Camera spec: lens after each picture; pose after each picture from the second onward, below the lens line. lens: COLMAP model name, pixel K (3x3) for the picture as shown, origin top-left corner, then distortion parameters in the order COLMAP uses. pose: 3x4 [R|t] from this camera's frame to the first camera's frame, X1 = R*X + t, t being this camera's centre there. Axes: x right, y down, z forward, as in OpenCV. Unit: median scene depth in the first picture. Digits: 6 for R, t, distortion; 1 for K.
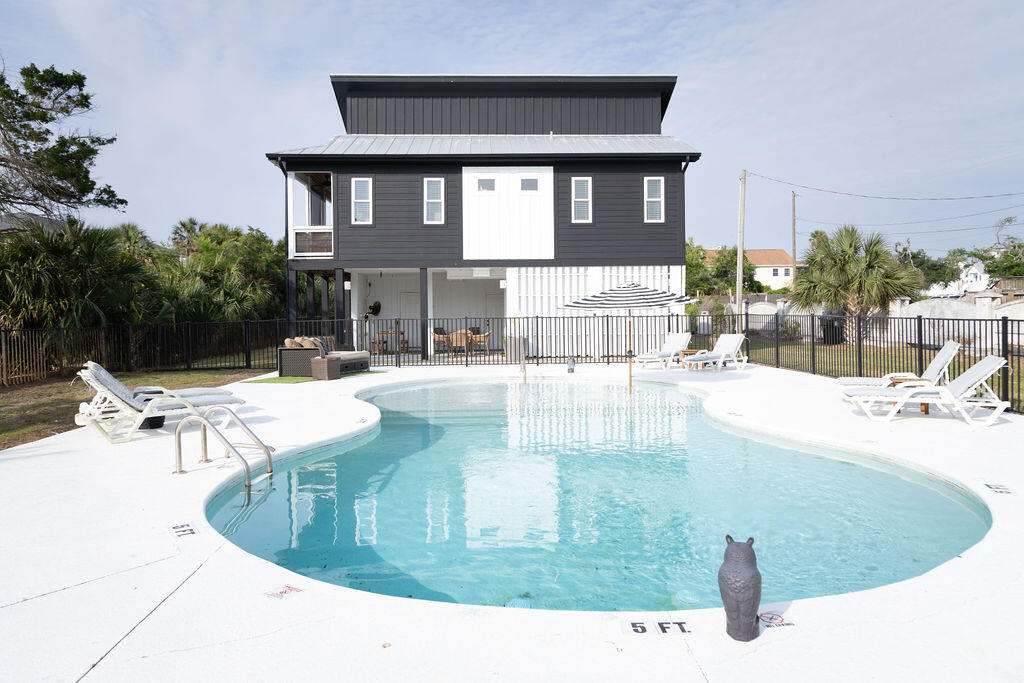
lens RADIAL K [[732.9, 0, 510.7], [0, 732.9, 334.4], [0, 0, 1]] dist [0.011753, -0.001230]
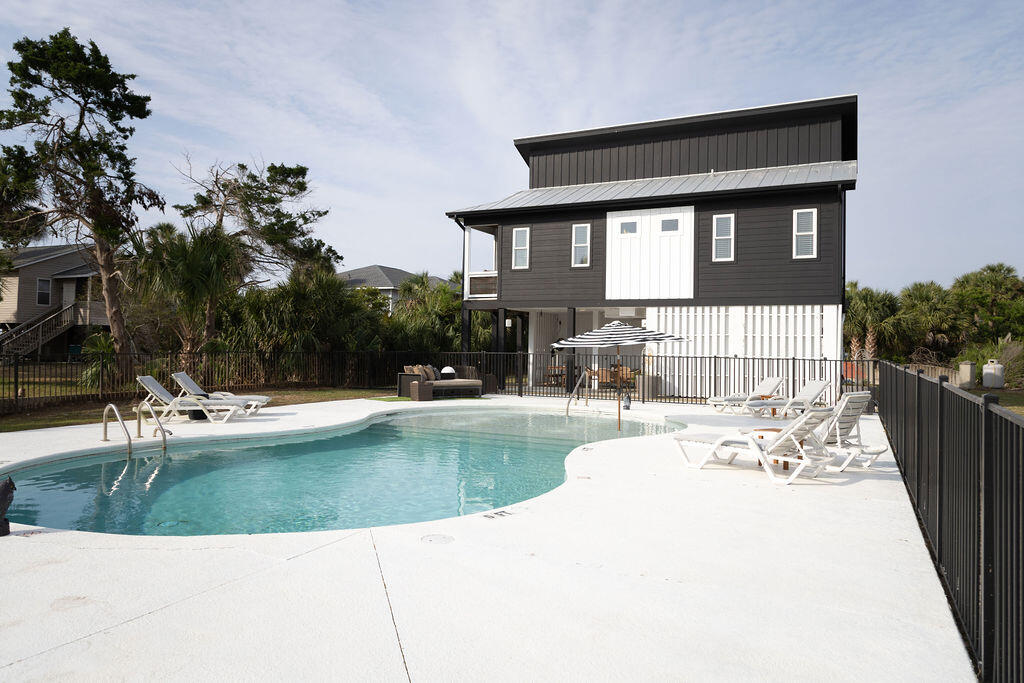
lens RADIAL K [[732.9, 0, 501.0], [0, 732.9, 342.4], [0, 0, 1]] dist [0.011753, -0.001230]
pose [[0.868071, 0.023061, -0.495903, 0.328057], [-0.042834, 0.998675, -0.028538, -0.004126], [0.494588, 0.046015, 0.867909, 0.014434]]
